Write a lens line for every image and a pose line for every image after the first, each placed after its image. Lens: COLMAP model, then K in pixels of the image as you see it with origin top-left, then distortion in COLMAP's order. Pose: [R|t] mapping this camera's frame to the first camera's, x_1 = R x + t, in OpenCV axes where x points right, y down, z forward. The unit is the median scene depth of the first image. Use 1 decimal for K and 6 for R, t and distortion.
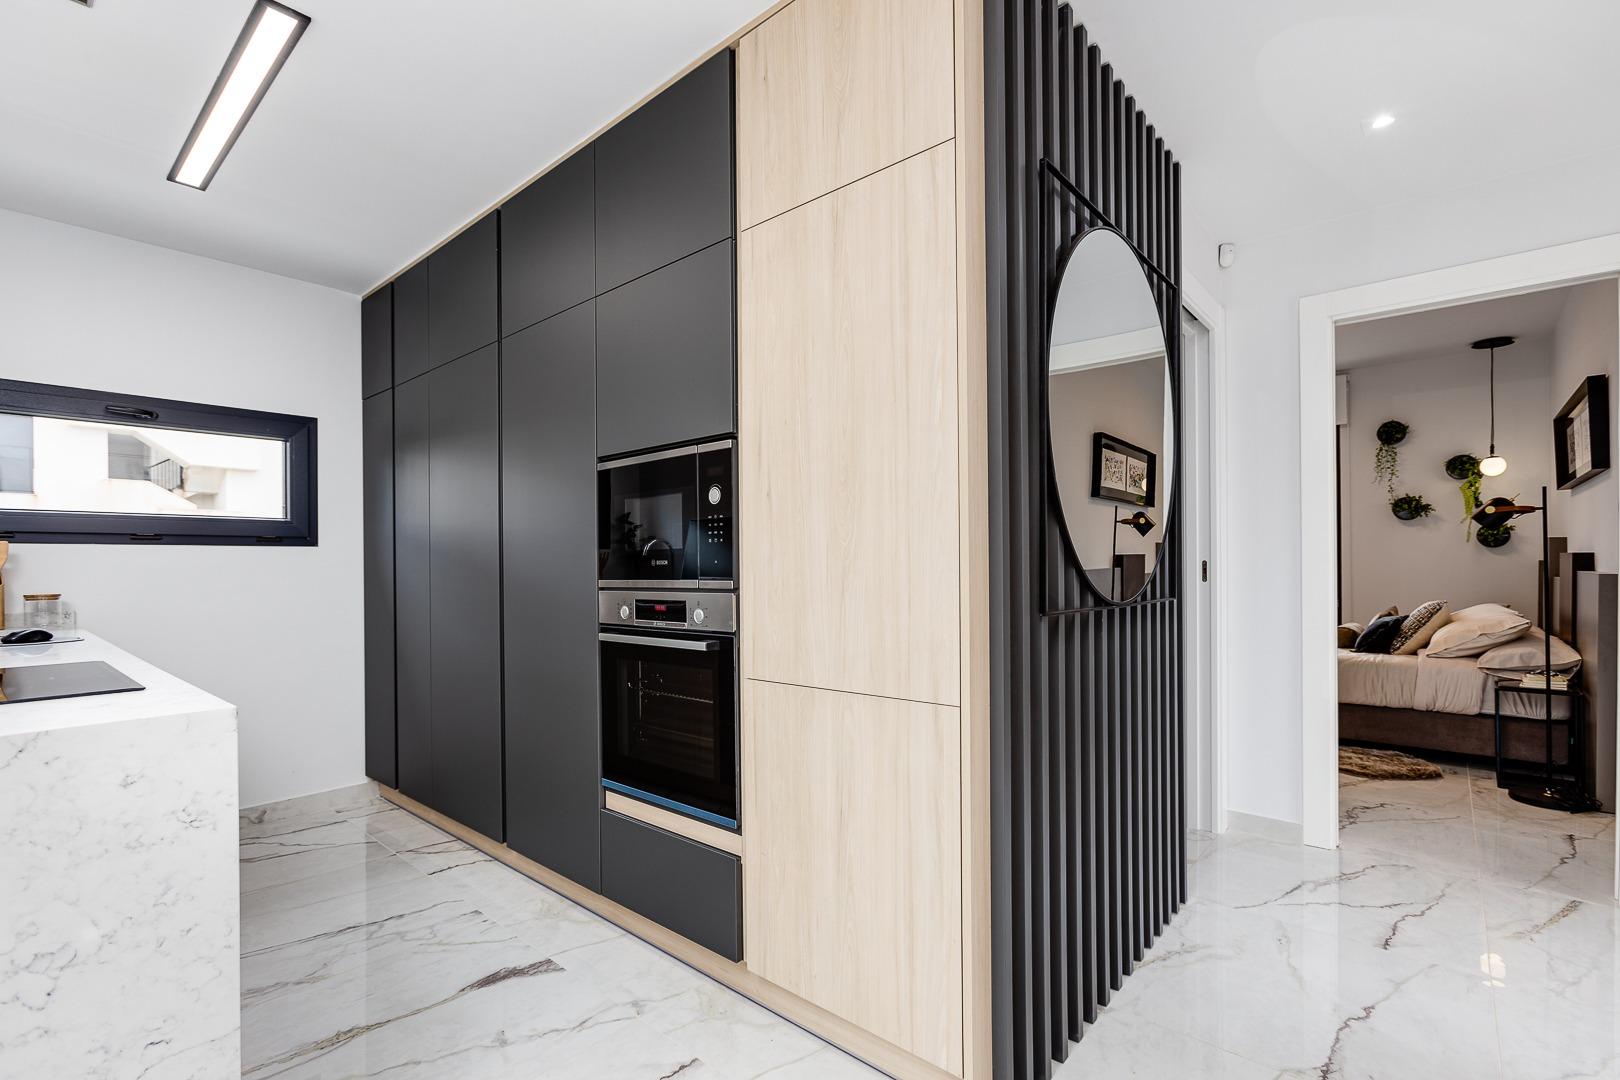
lens RADIAL K [[729.4, 0, 810.3], [0, 729.4, 564.9], [0, 0, 1]] dist [-0.010696, 0.005647]
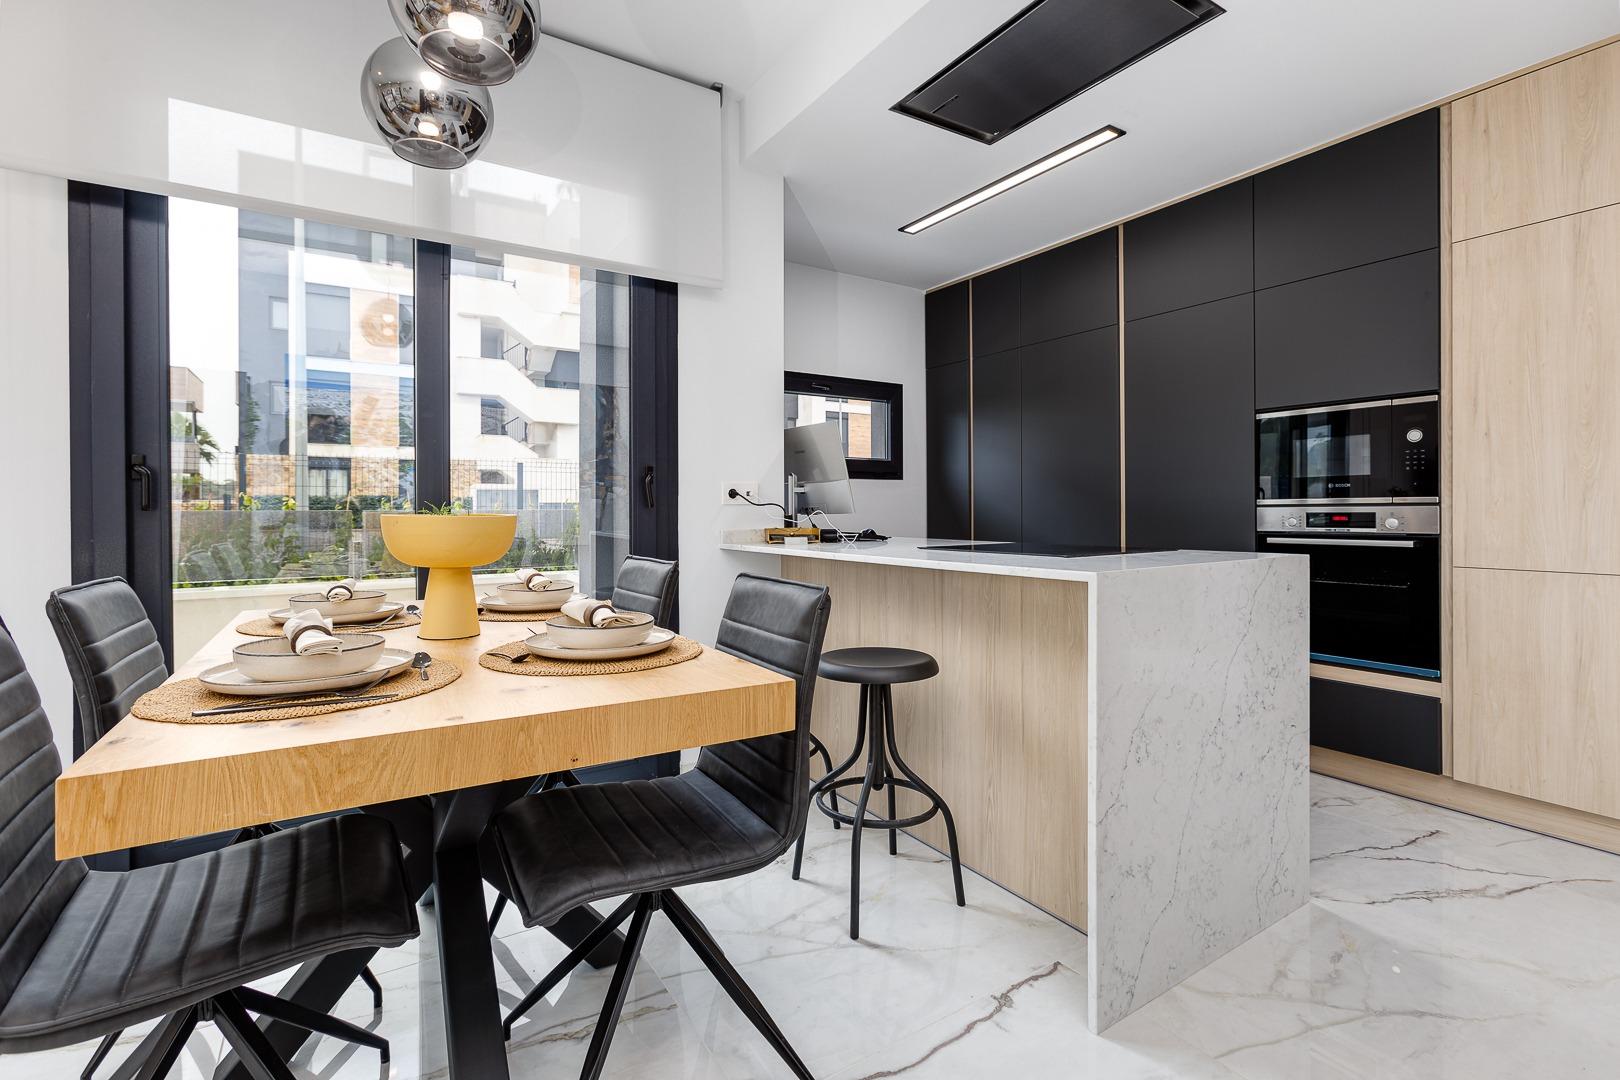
lens RADIAL K [[729.4, 0, 812.9], [0, 729.4, 507.5], [0, 0, 1]] dist [-0.010696, 0.005647]
pose [[0.959984, 0.005325, -0.280004, -0.540118], [-0.004943, 0.999986, 0.002071, 0.028140], [0.280011, -0.000604, 0.959997, -0.409441]]
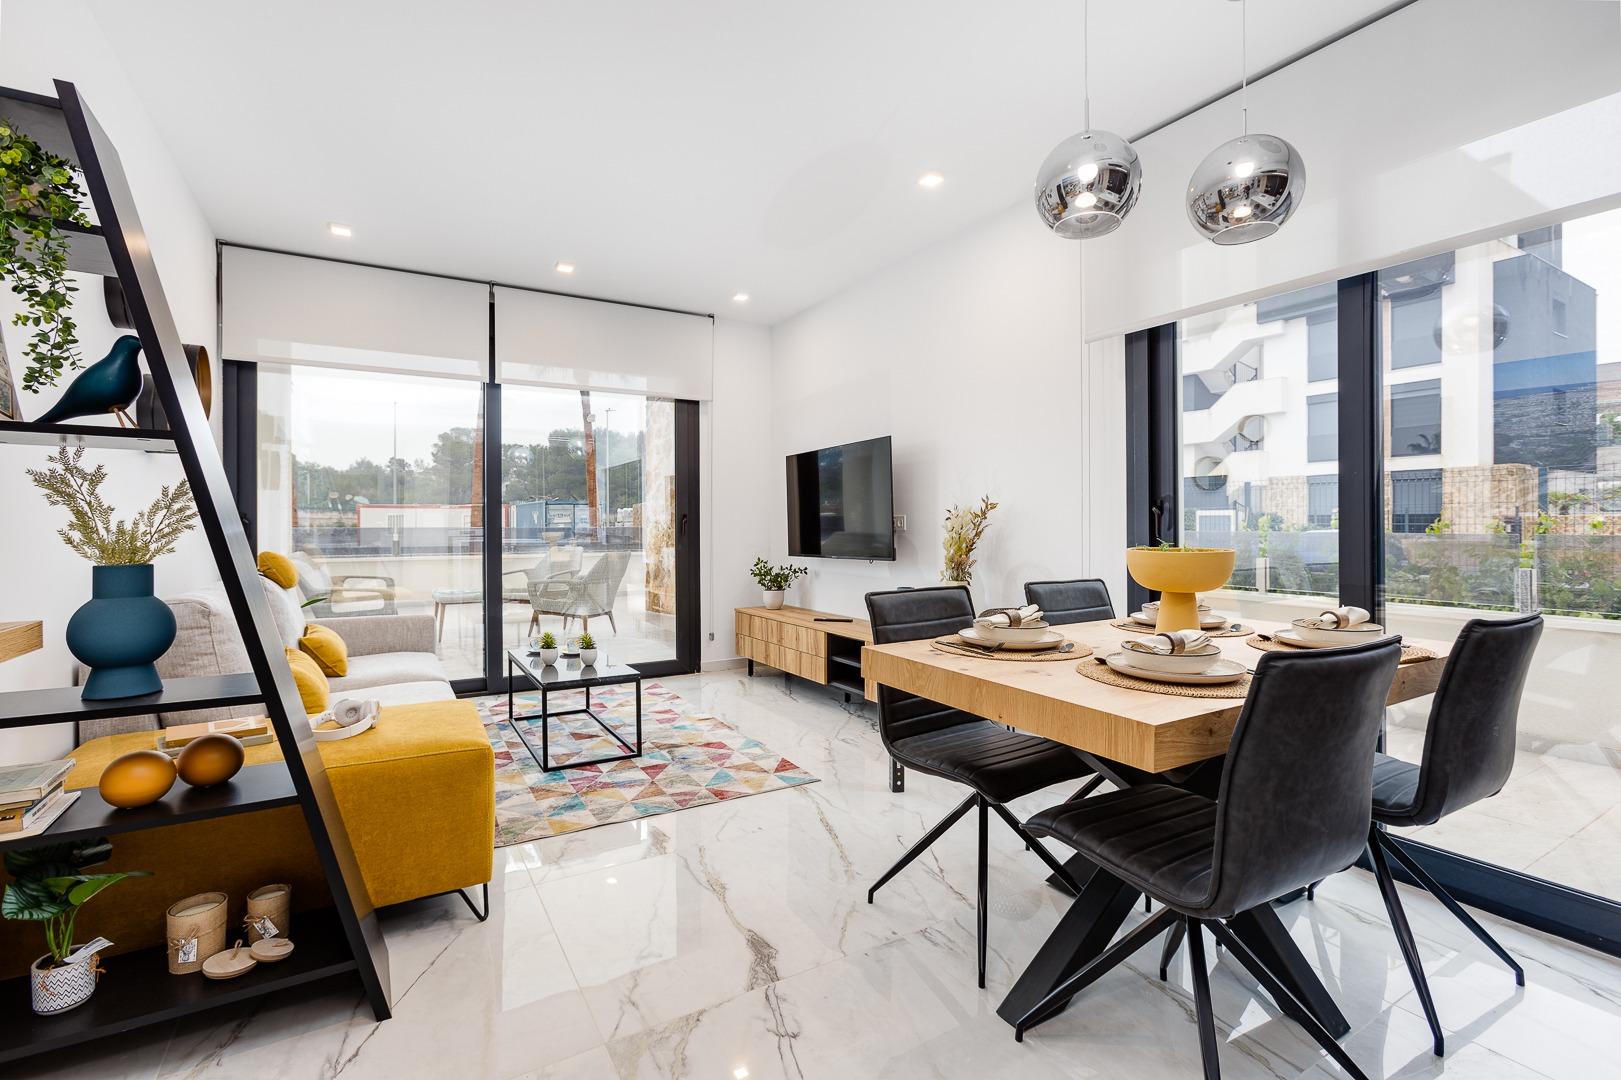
lens RADIAL K [[729.8, 0, 805.9], [0, 729.8, 522.7], [0, 0, 1]] dist [-0.010696, 0.005647]
pose [[-0.313186, 0.007484, -0.949662, -0.211555], [0.005674, 0.999966, 0.006009, 0.004484], [0.949675, -0.003507, -0.313217, -0.086918]]
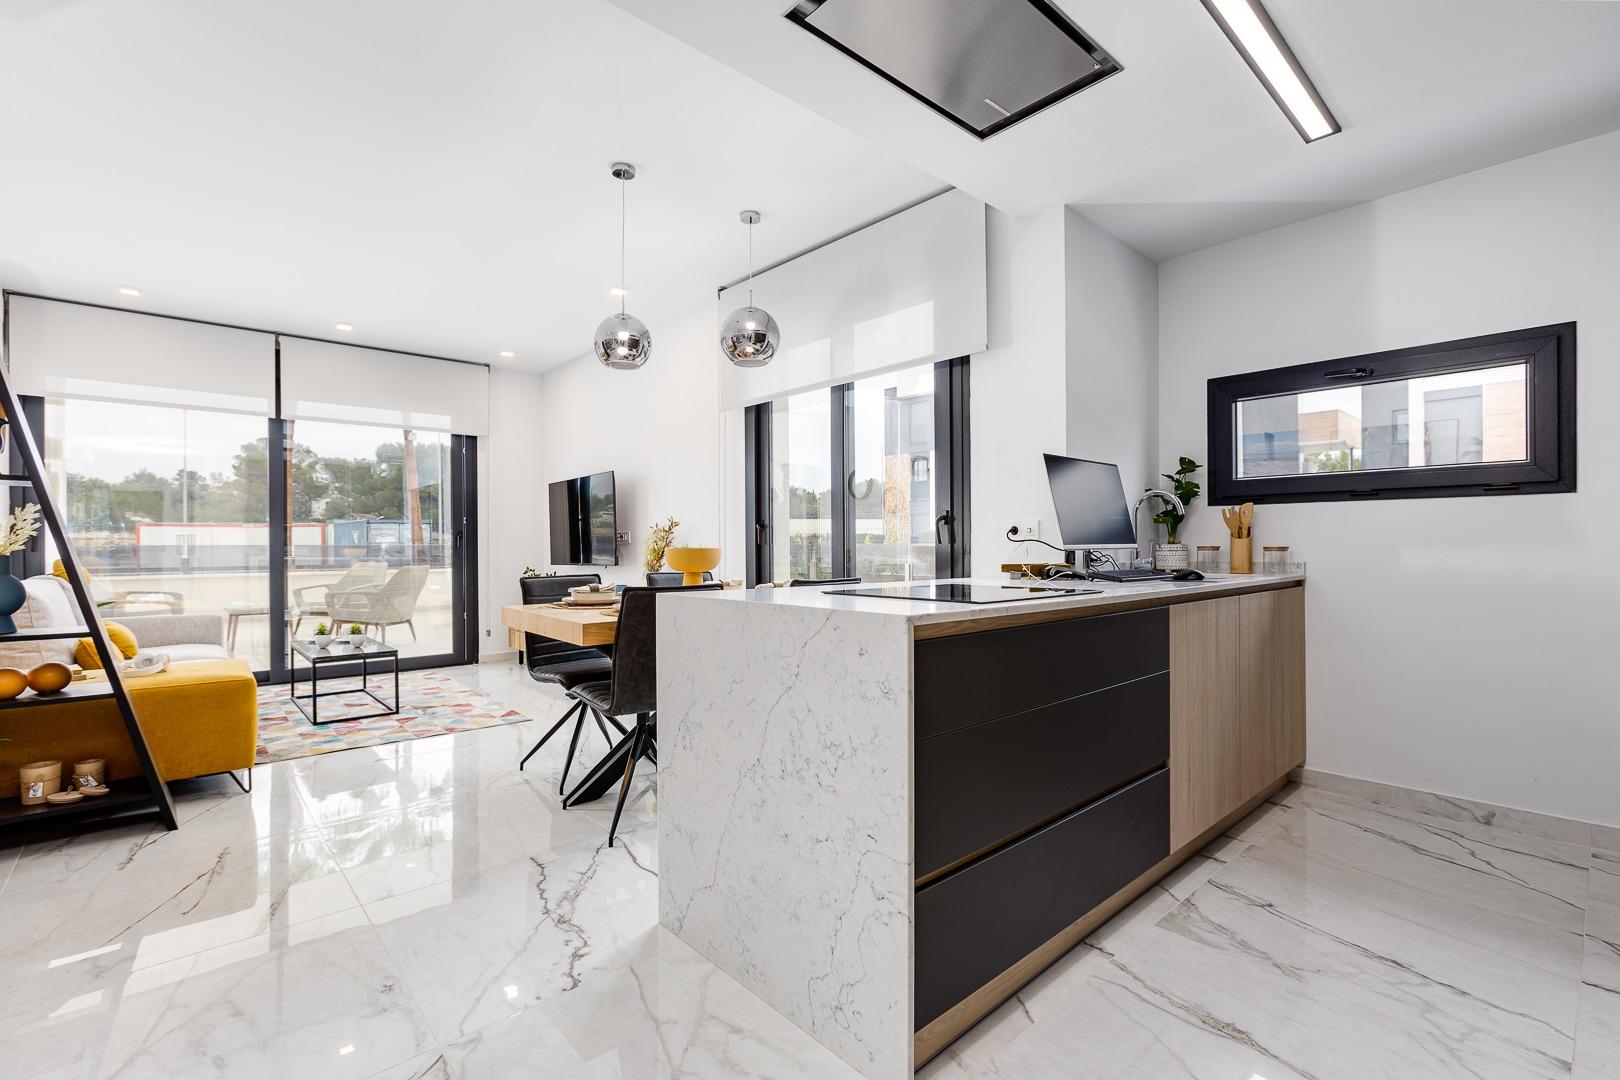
lens RADIAL K [[729.4, 0, 810.9], [0, 729.4, 541.5], [0, 0, 1]] dist [-0.010696, 0.005647]
pose [[-0.121020, 0.006274, -0.992630, 0.190188], [0.006125, 0.999966, 0.005574, 0.019572], [0.992631, -0.005405, -0.121054, 0.361117]]
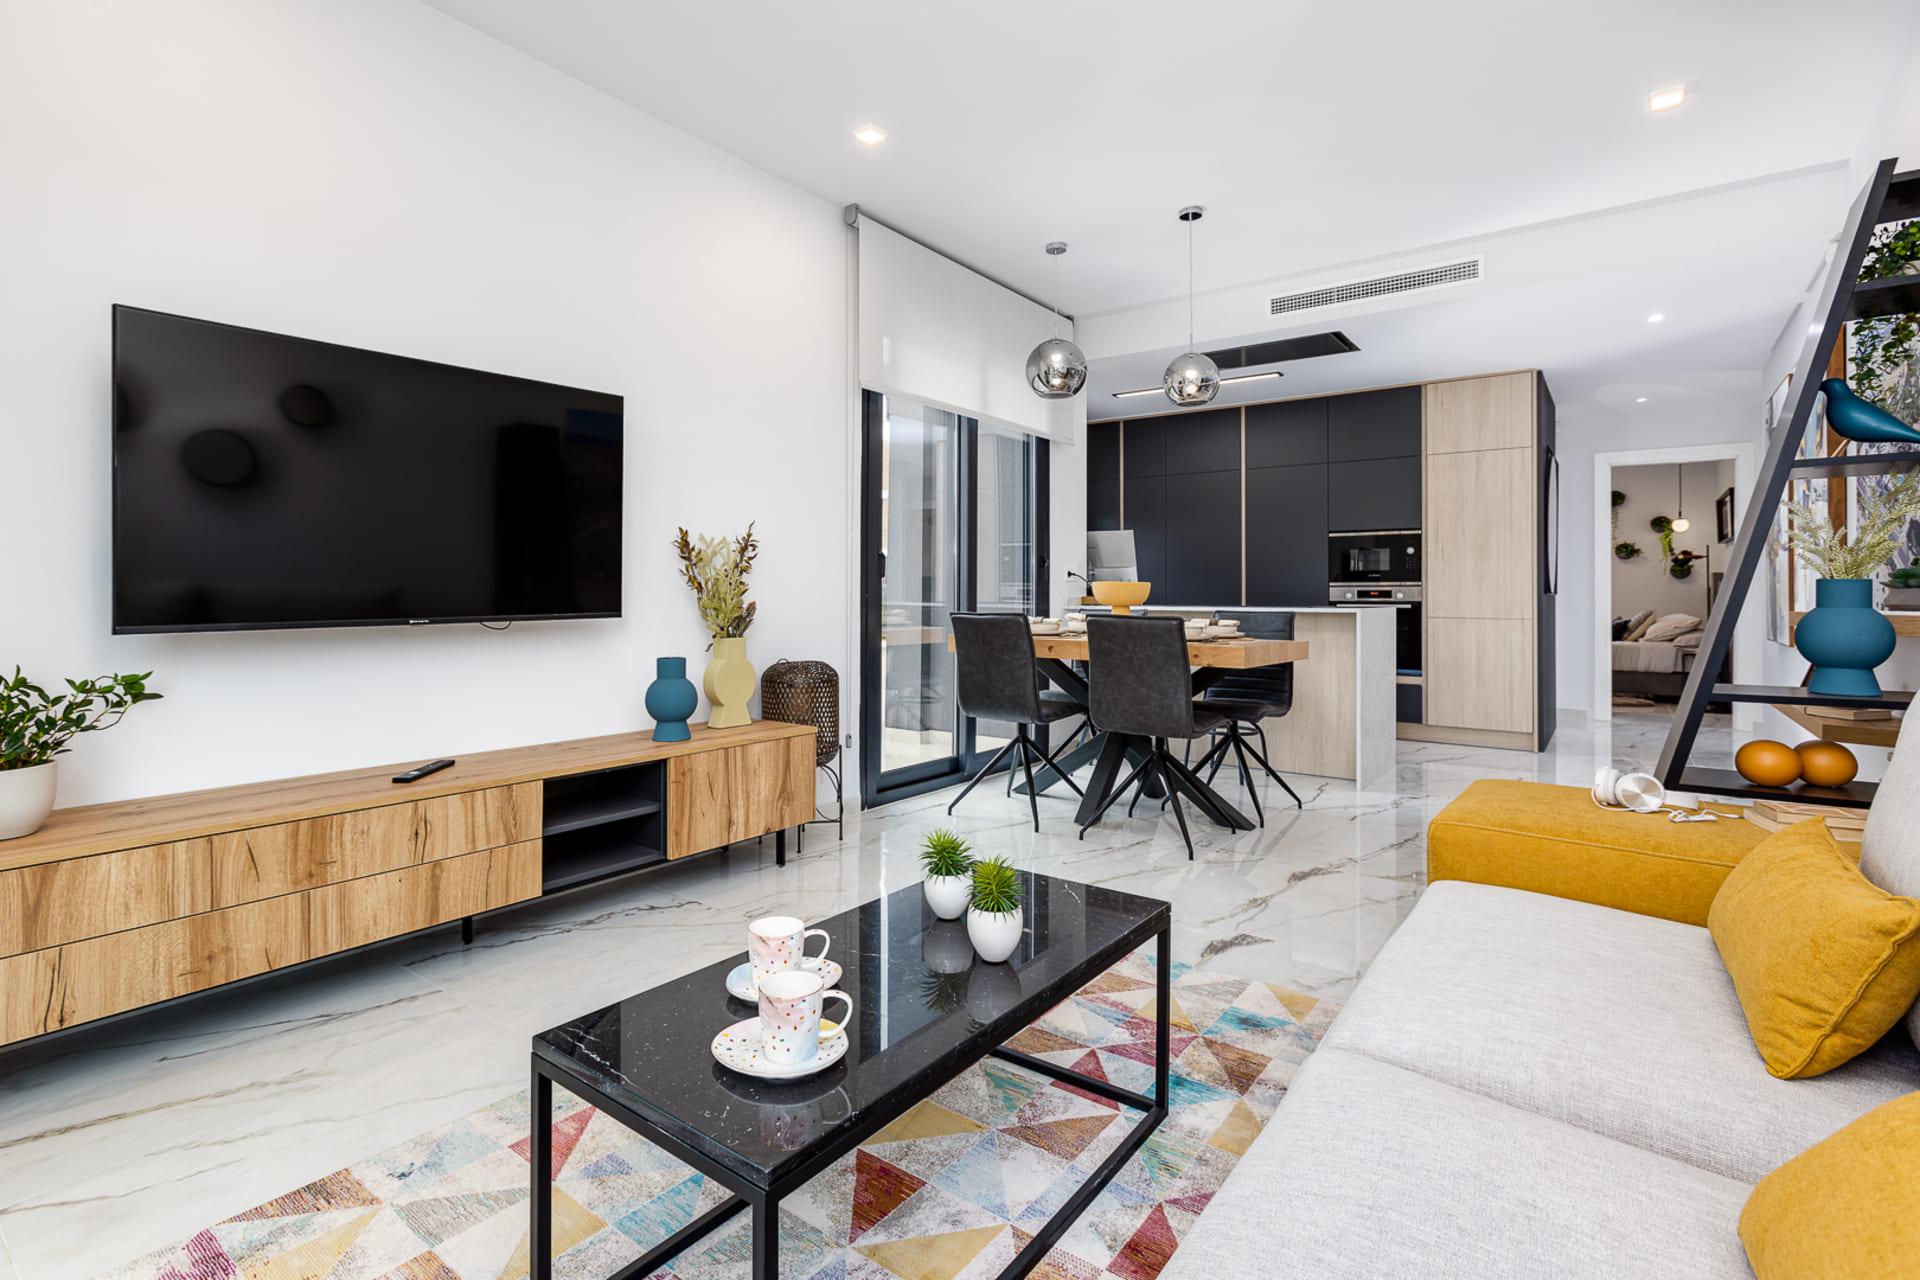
lens RADIAL K [[901.0, 0, 951.1], [0, 901.0, 579.1], [0, 0, 1]] dist [0.000509, 0.001855]
pose [[0.996758, 0.017560, 0.078515, -1.336159], [-0.016355, 0.999739, -0.015973, 0.058230], [-0.078775, 0.014637, 0.996785, -1.396518]]
